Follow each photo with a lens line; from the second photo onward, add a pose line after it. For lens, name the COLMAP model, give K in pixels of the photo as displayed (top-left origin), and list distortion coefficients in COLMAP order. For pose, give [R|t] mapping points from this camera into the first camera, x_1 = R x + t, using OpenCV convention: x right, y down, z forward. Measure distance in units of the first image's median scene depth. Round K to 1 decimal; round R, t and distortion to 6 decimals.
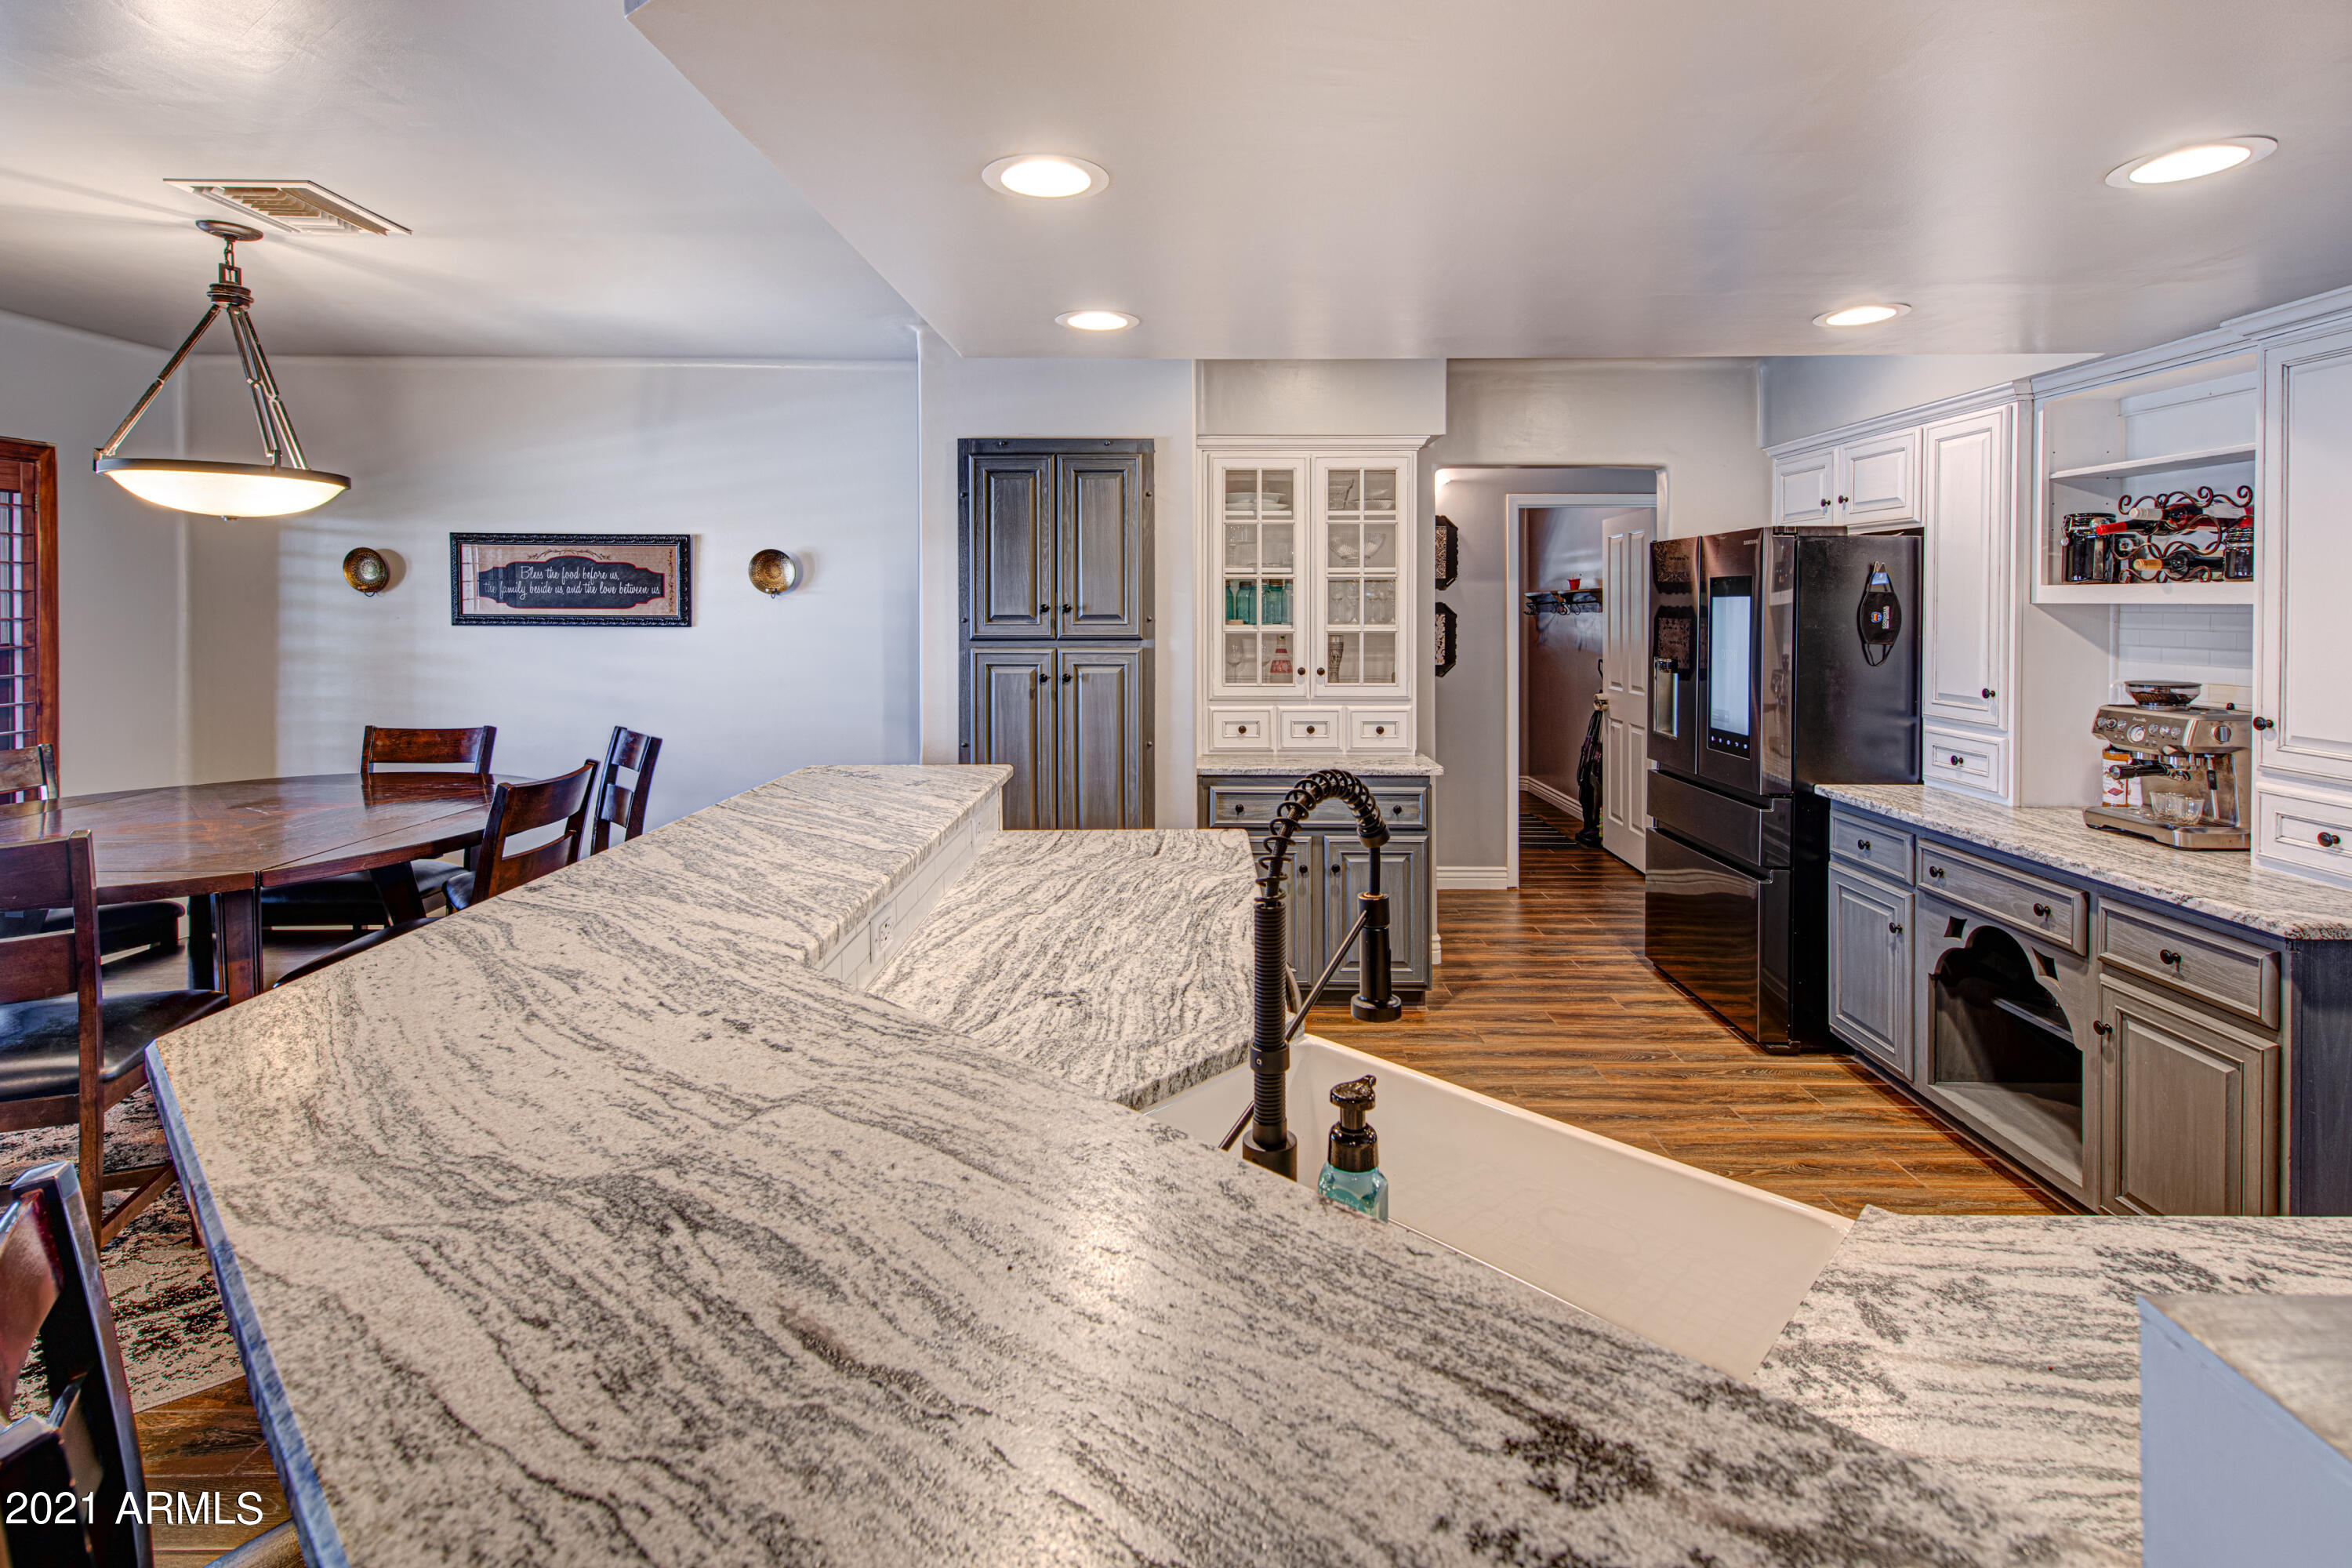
lens RADIAL K [[941.0, 0, 1176.0], [0, 941.0, 784.0], [0, 0, 1]] dist [-0.000049, 0.000006]
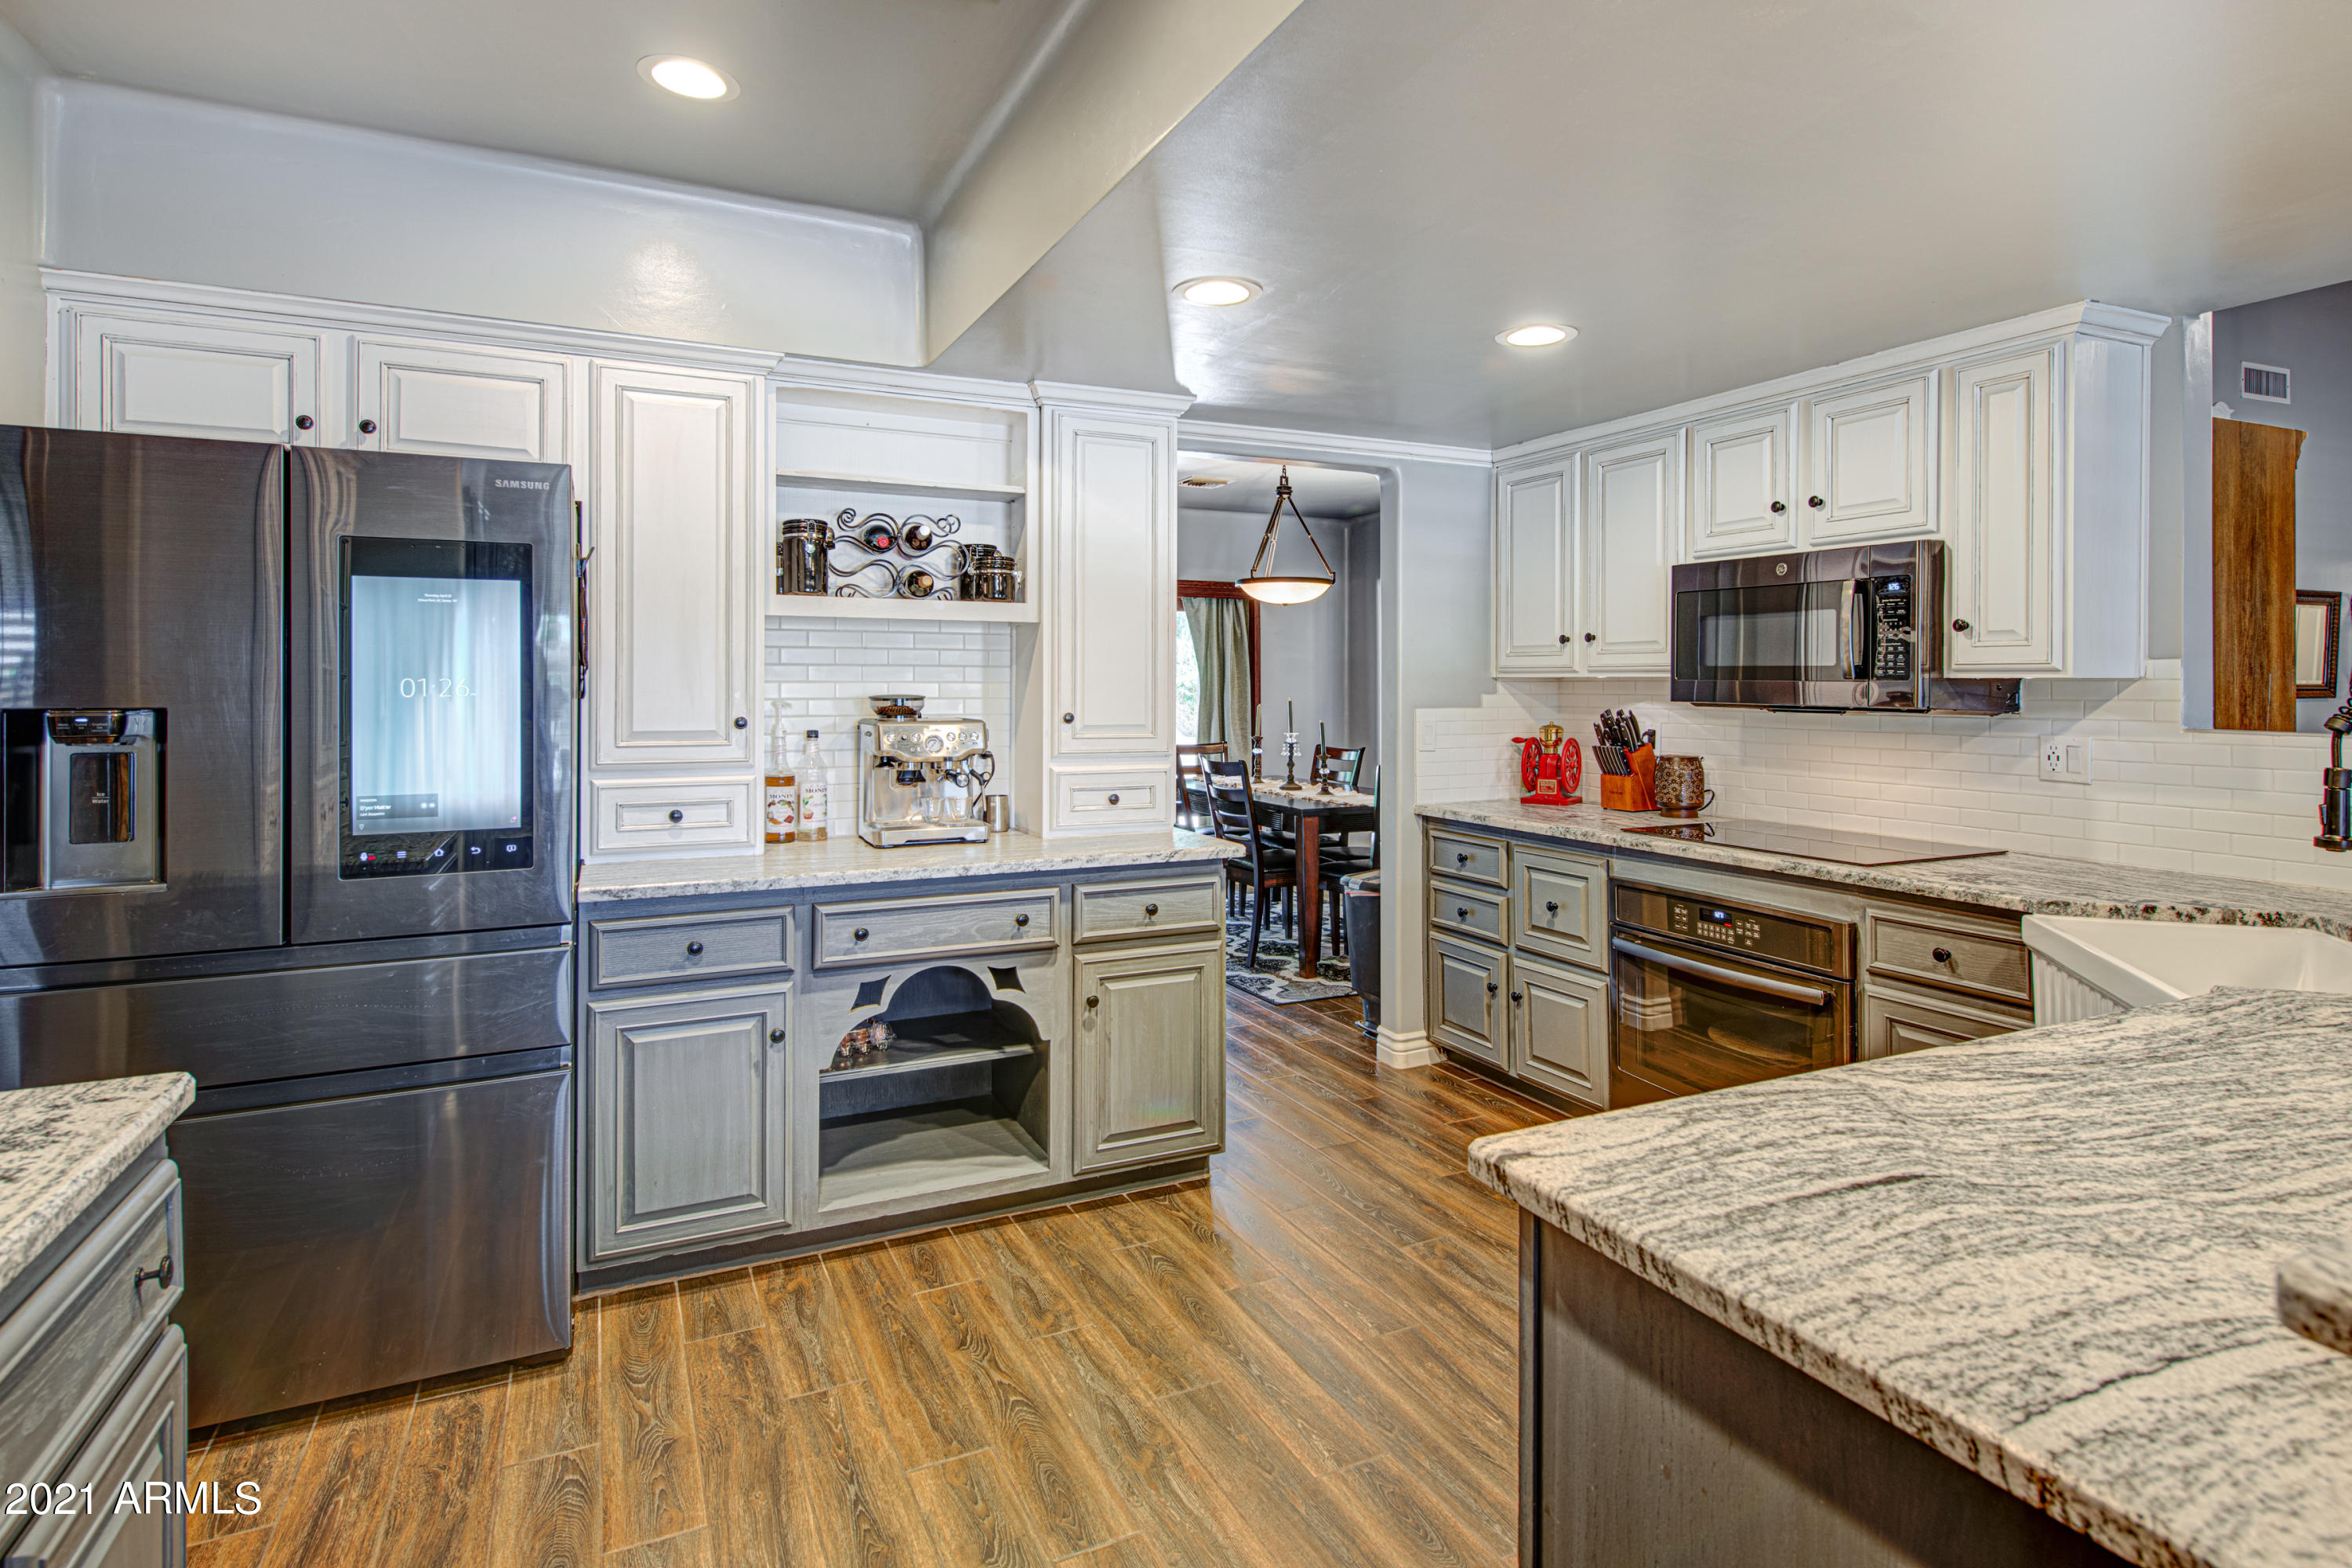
lens RADIAL K [[1212.9, 0, 1179.0], [0, 1212.9, 736.4], [0, 0, 1]] dist [0.001664, 0.000240]
pose [[-0.412215, -0.039077, 0.910248, -0.251915], [0.166077, 0.979118, 0.117243, -0.148800], [-0.895822, 0.199500, -0.397117, 1.112388]]
